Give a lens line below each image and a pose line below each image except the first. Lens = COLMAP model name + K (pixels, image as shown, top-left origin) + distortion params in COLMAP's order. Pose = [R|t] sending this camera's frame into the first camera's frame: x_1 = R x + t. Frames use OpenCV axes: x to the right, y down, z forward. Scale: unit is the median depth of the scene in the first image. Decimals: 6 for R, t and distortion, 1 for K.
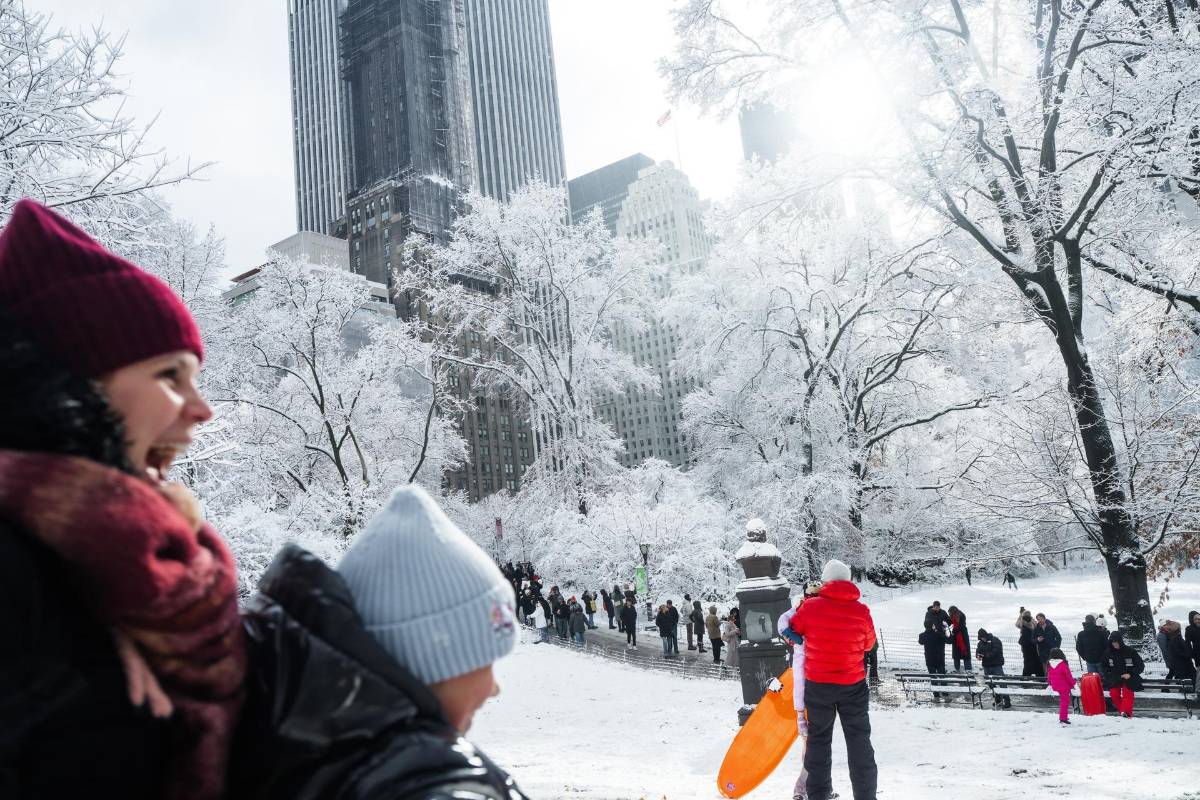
lens RADIAL K [[965.4, 0, 600.6], [0, 965.4, 367.8], [0, 0, 1]] dist [-0.064464, 0.078594]
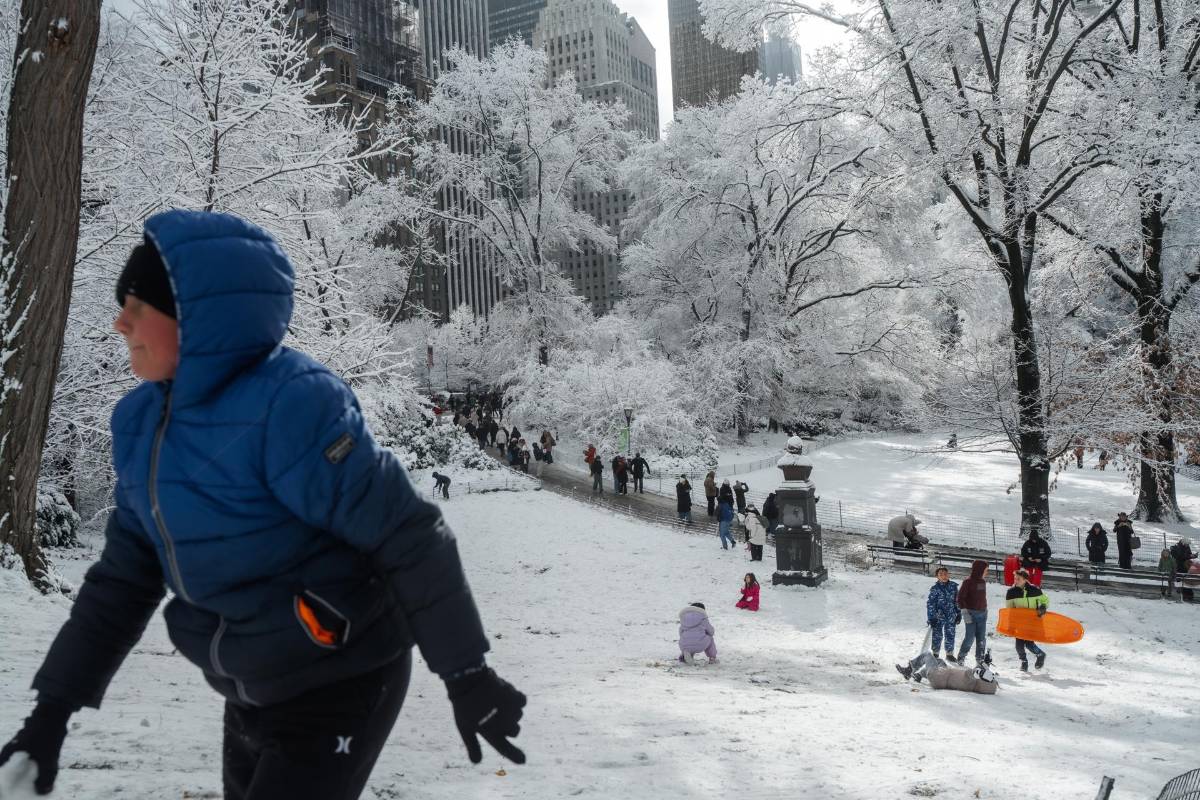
lens RADIAL K [[965.4, 0, 600.6], [0, 965.4, 367.8], [0, 0, 1]] dist [-0.064464, 0.078594]
pose [[0.991680, 0.059006, 0.114406, -0.075531], [-0.079268, 0.980180, 0.181561, -0.044945], [-0.101426, -0.189119, 0.976702, -0.073842]]
